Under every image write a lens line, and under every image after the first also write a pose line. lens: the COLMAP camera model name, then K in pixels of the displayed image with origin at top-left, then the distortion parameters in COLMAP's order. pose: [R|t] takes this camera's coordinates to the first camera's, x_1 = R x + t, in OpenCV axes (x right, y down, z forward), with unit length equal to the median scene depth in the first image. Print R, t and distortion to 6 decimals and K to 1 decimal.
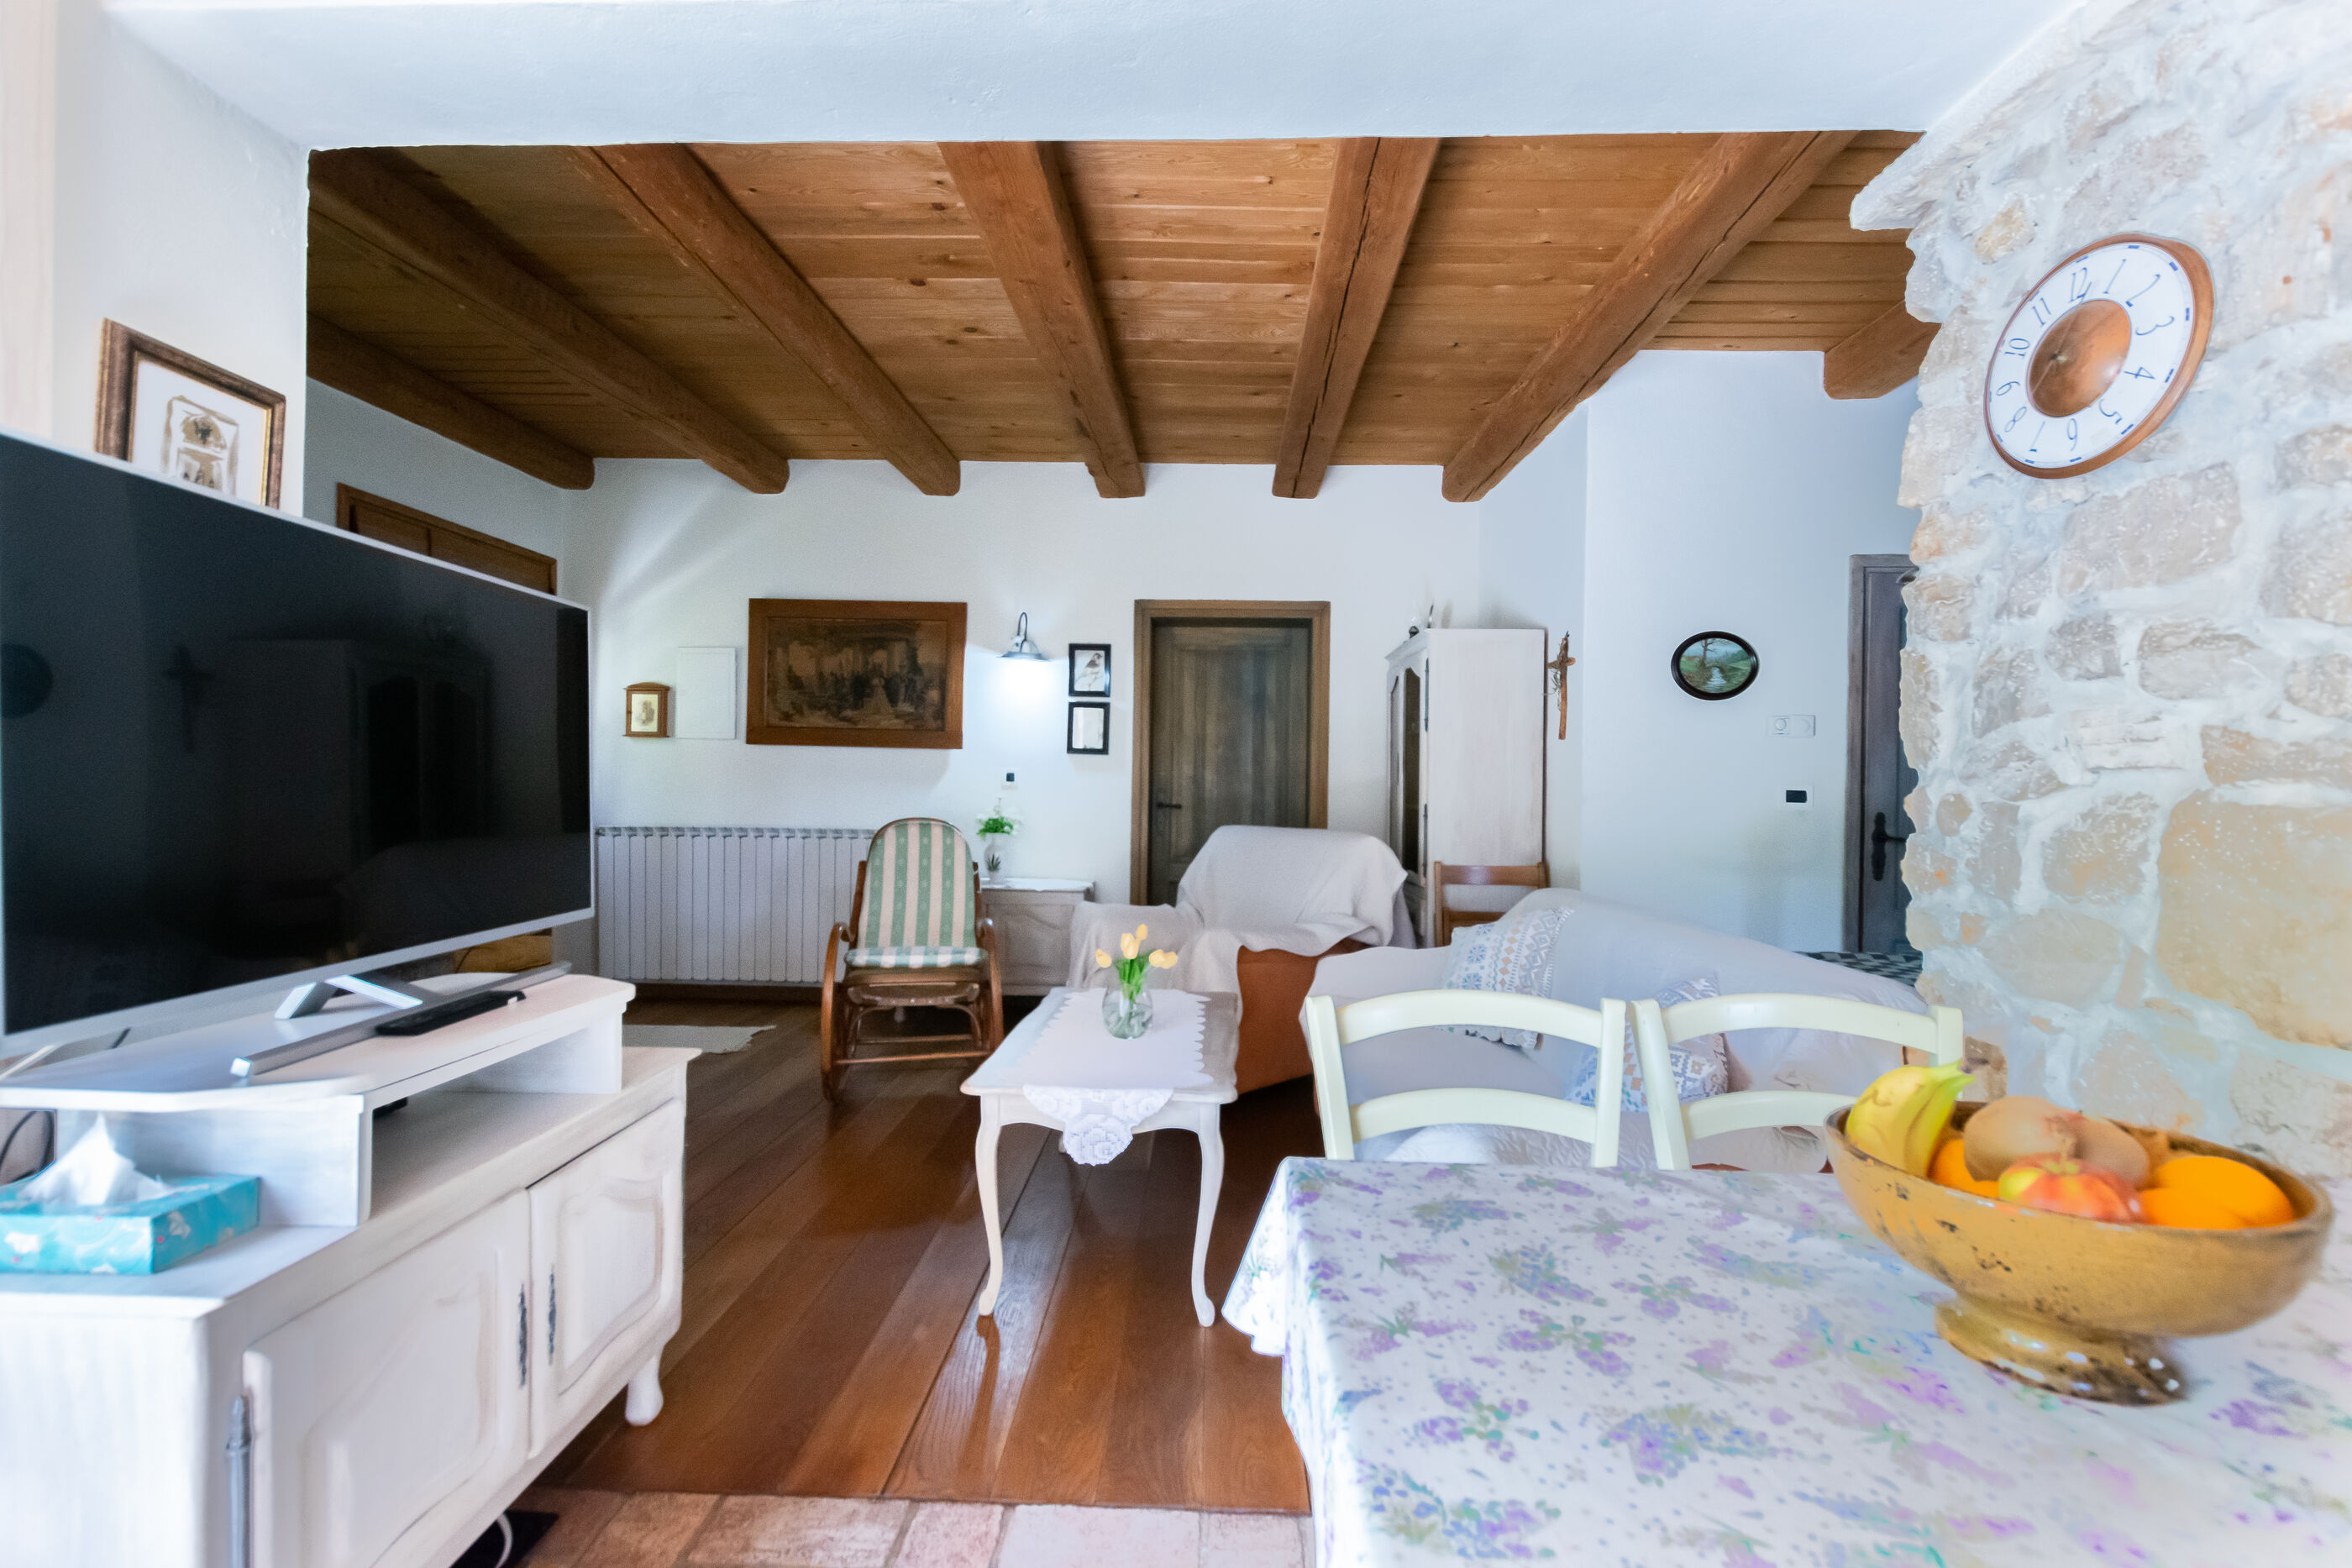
lens RADIAL K [[1020.4, 0, 1165.3], [0, 1020.4, 787.5], [0, 0, 1]] dist [0.001324, -0.000211]
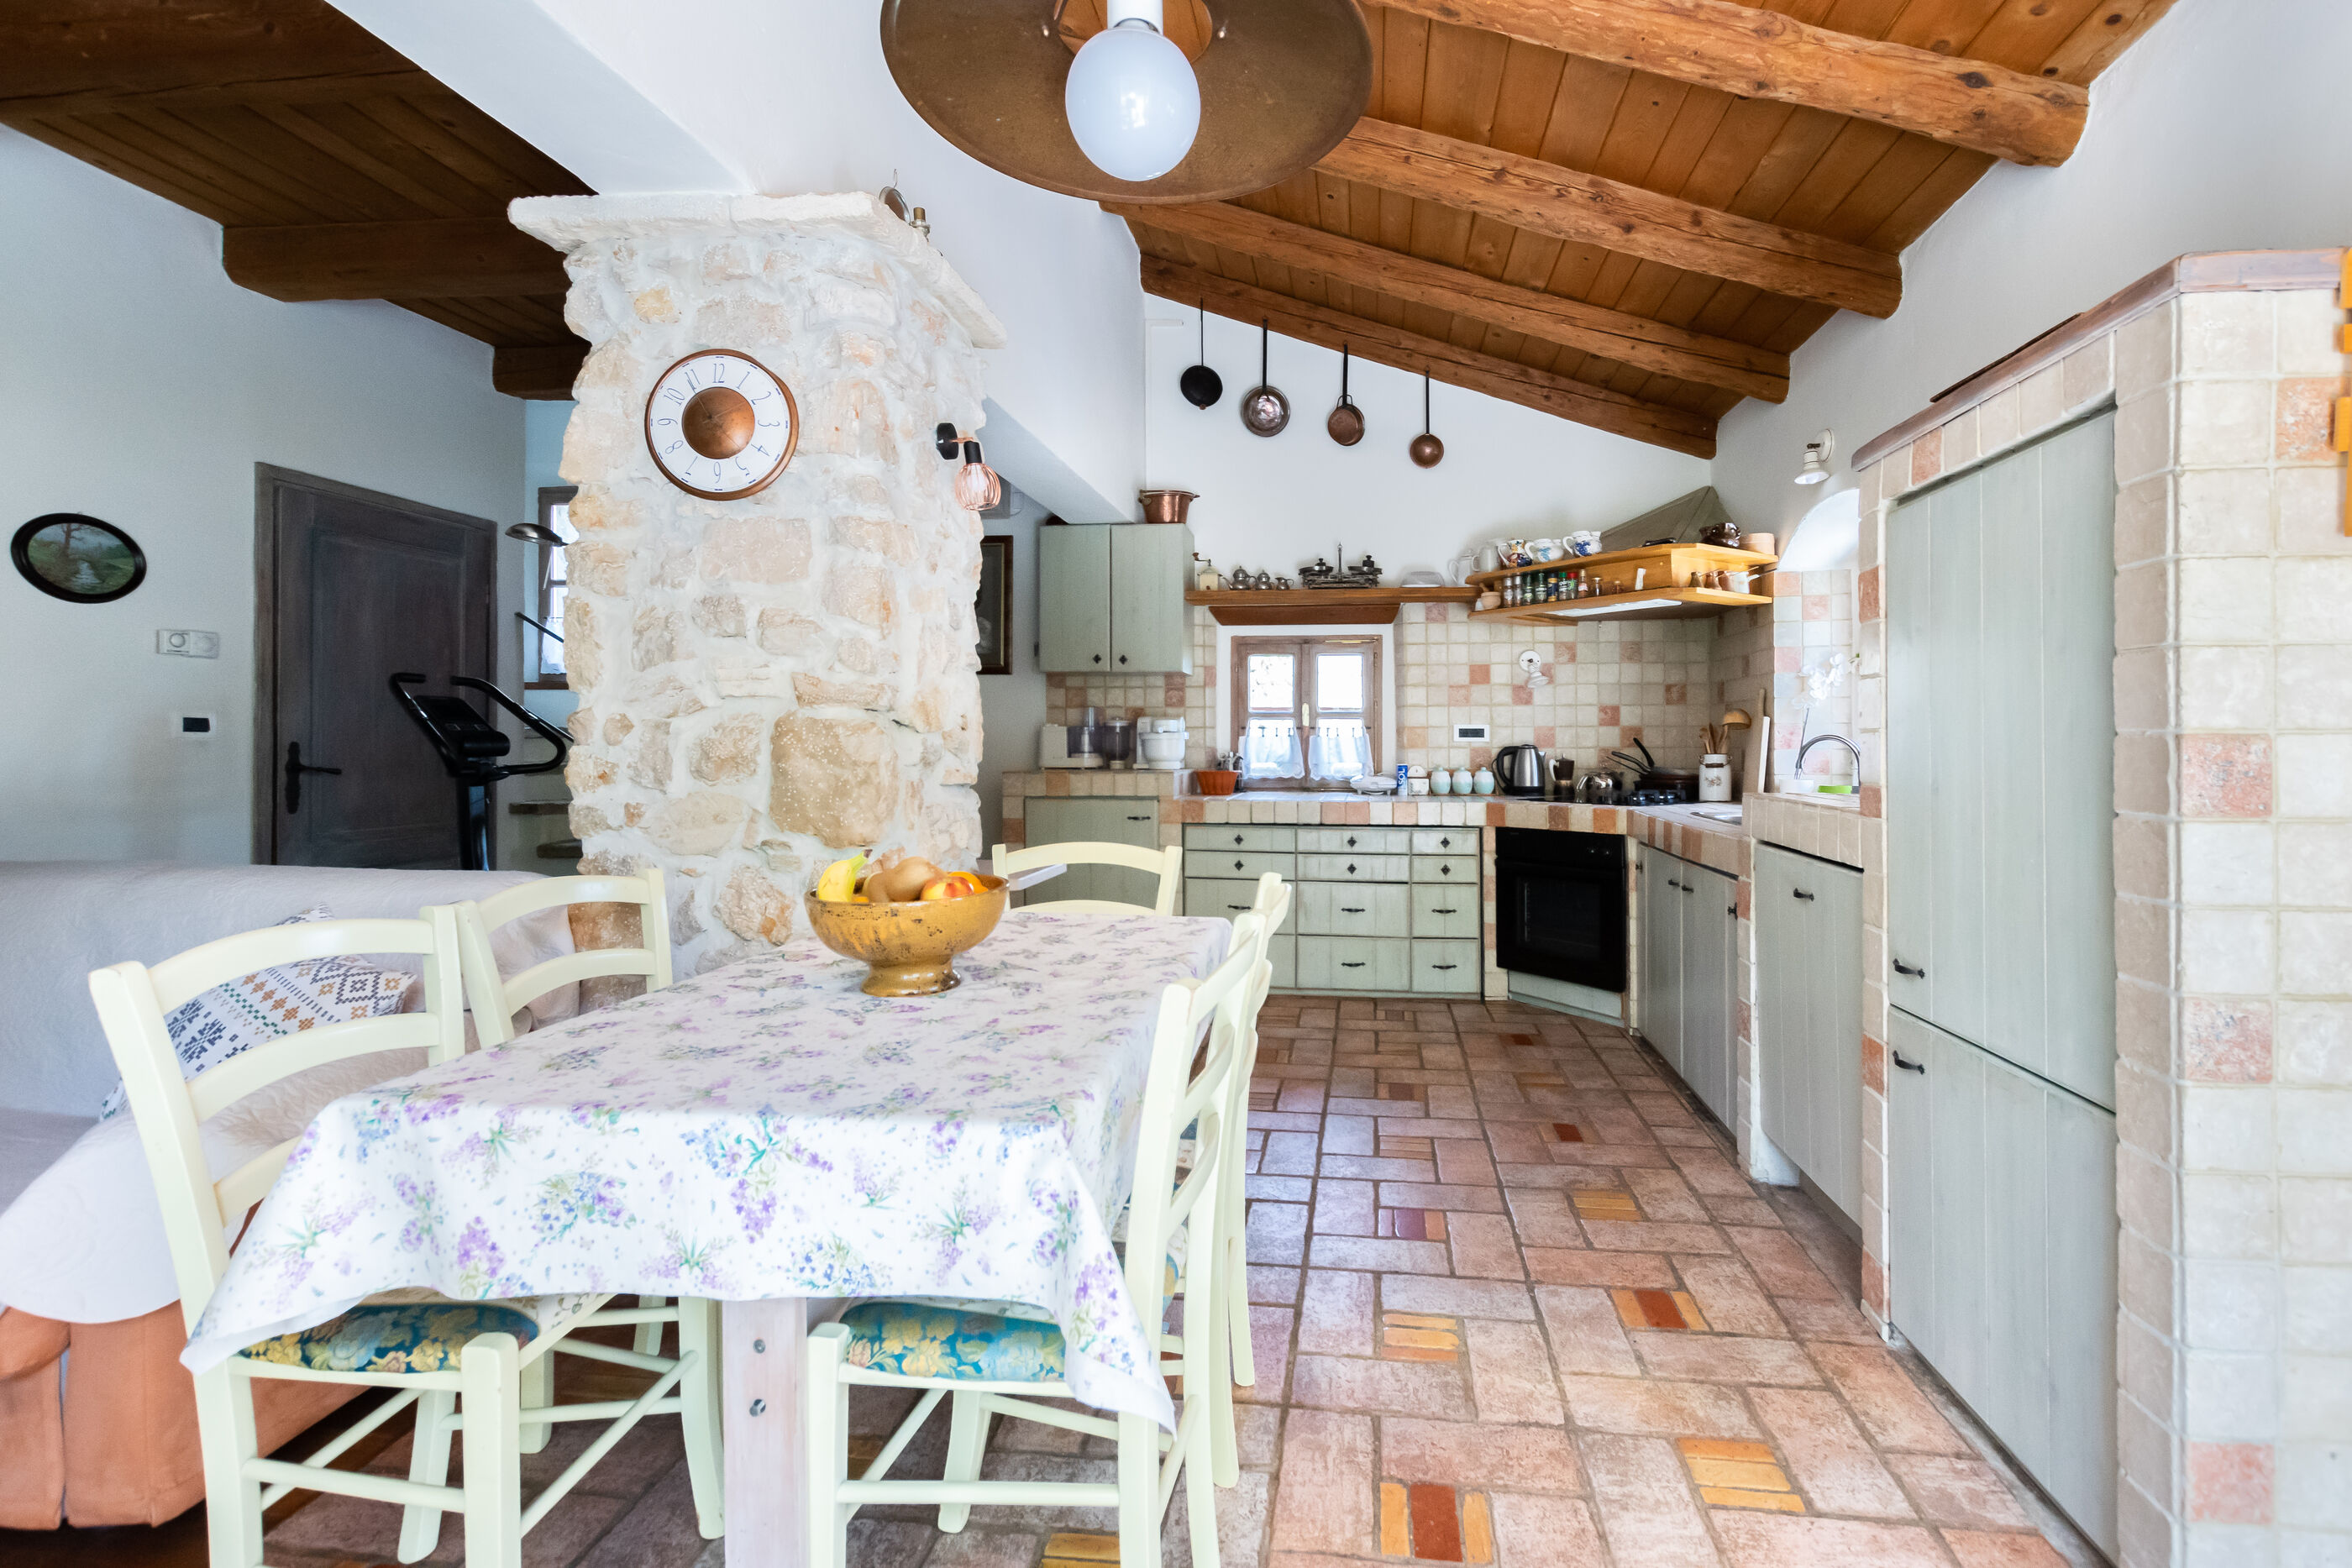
lens RADIAL K [[1046.0, 0, 1294.0], [0, 1046.0, 732.7], [0, 0, 1]] dist [-0.011480, 0.001038]
pose [[0.040637, -0.005990, 0.999156, -0.567256], [-0.000795, 0.999982, 0.006028, 0.023935], [-0.999174, -0.001040, 0.040631, 0.088195]]
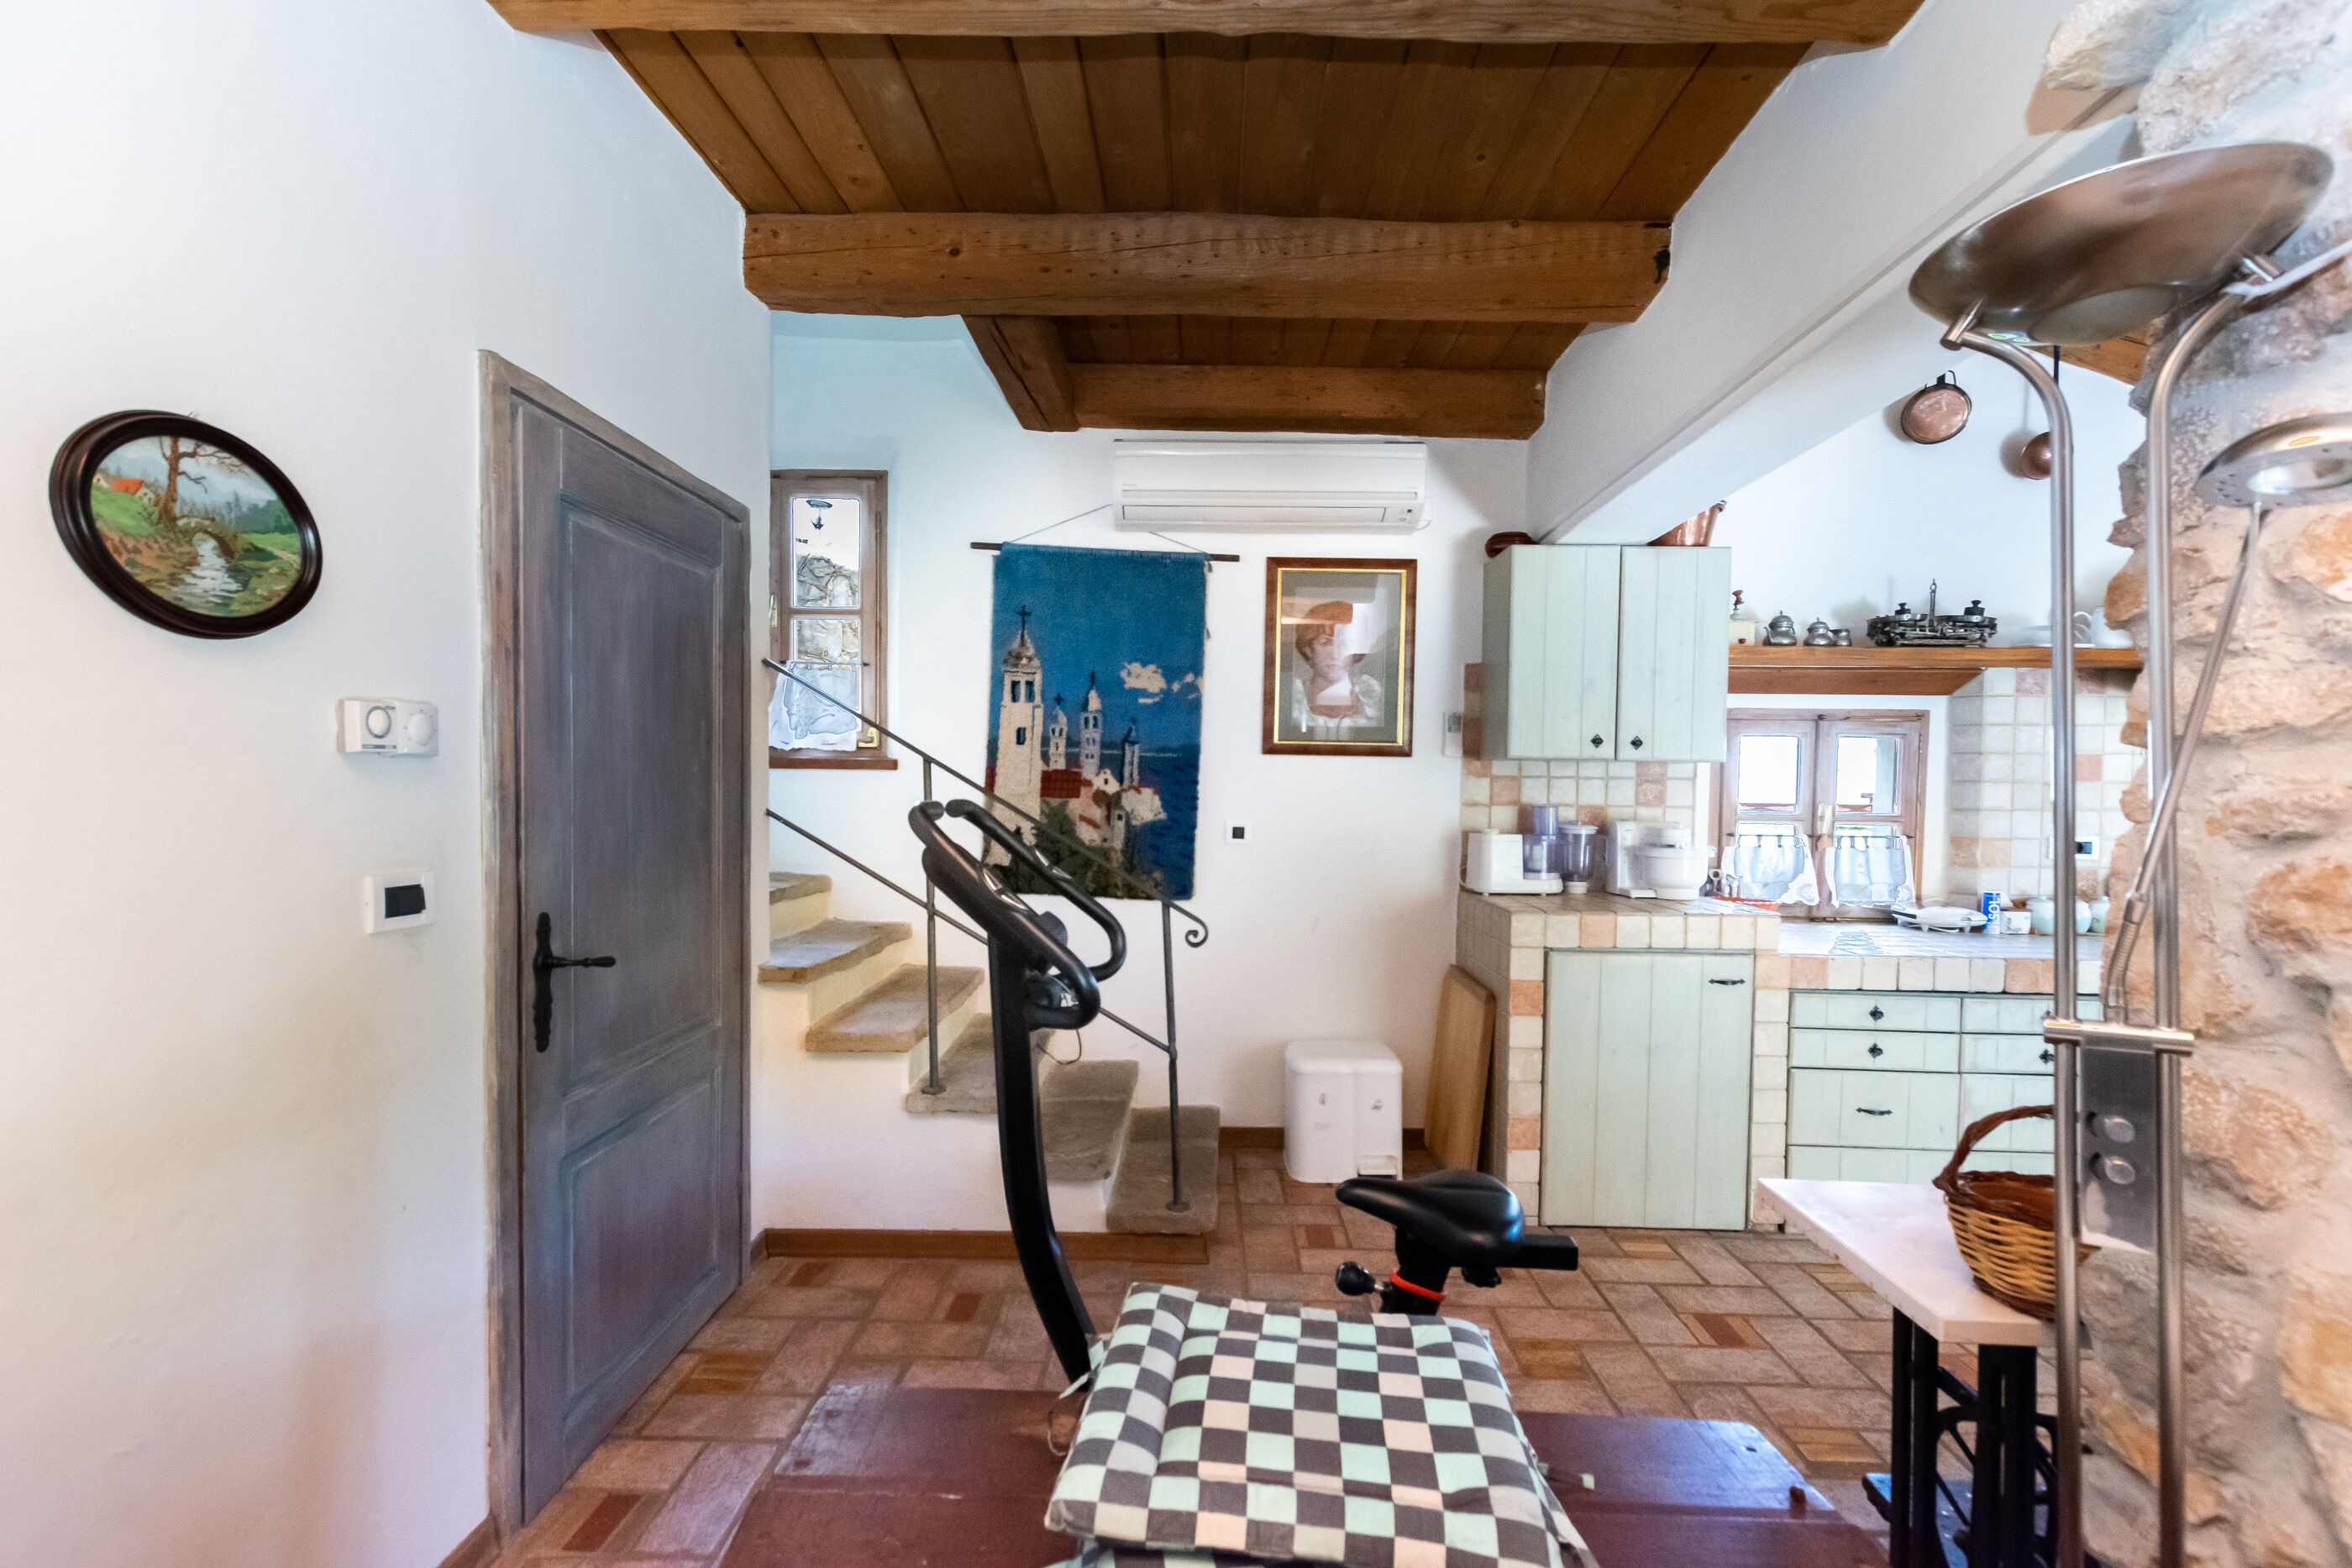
lens RADIAL K [[1033.7, 0, 1228.3], [0, 1033.7, 802.1], [0, 0, 1]] dist [0.003348, -0.000544]
pose [[-0.043128, -0.035234, 0.998448, 0.502034], [-0.012661, 0.999317, 0.034718, -0.125680], [-0.998989, -0.011144, -0.043544, 1.782816]]
